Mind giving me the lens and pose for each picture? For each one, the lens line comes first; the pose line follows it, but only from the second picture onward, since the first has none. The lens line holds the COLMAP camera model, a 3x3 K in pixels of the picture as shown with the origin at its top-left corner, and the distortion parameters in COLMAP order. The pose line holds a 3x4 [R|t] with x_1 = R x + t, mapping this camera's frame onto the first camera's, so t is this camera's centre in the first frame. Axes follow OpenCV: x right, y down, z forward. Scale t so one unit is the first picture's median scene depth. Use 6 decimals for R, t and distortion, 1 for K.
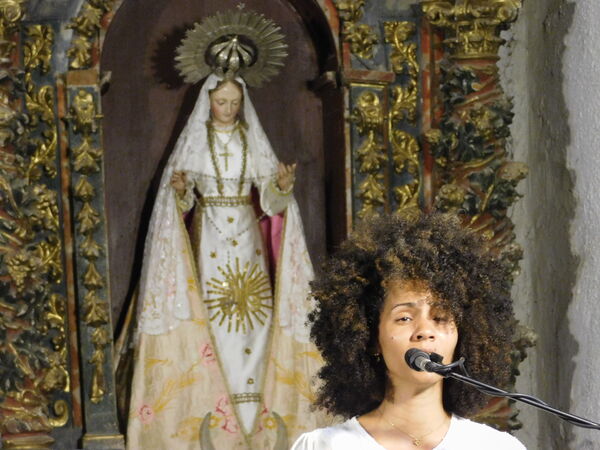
lens RADIAL K [[3257.8, 0, 300.0], [0, 3257.8, 227.0], [0, 0, 1]] dist [1.339431, -74.651254]
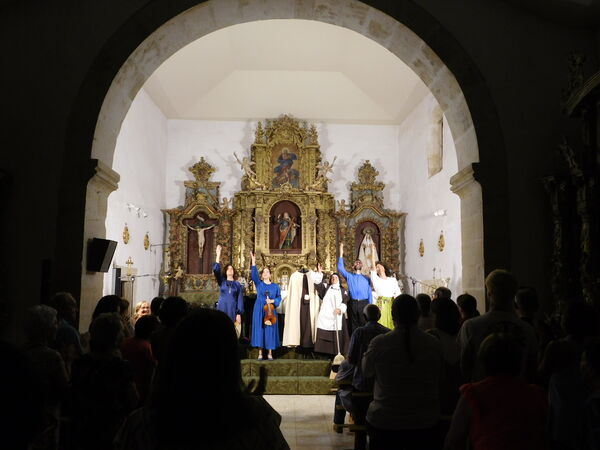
lens RADIAL K [[536.1, 0, 301.7], [0, 536.1, 225.2], [0, 0, 1]] dist [0.004438, -0.007464]
pose [[0.990551, 0.010119, -0.136768, -0.001339], [-0.014020, 0.999521, -0.027595, -0.024917], [0.136423, 0.029251, 0.990219, -0.567141]]
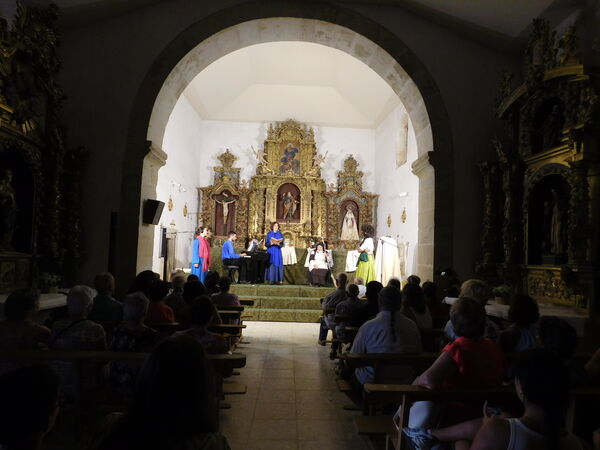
lens RADIAL K [[401.5, 0, 300.9], [0, 401.5, 225.0], [0, 0, 1]] dist [-0.046261, 0.000949]
pose [[0.990115, 0.042102, -0.133790, -0.000355], [-0.040023, 0.999033, 0.018188, -0.006357], [0.134426, -0.012654, 0.990843, -0.573984]]
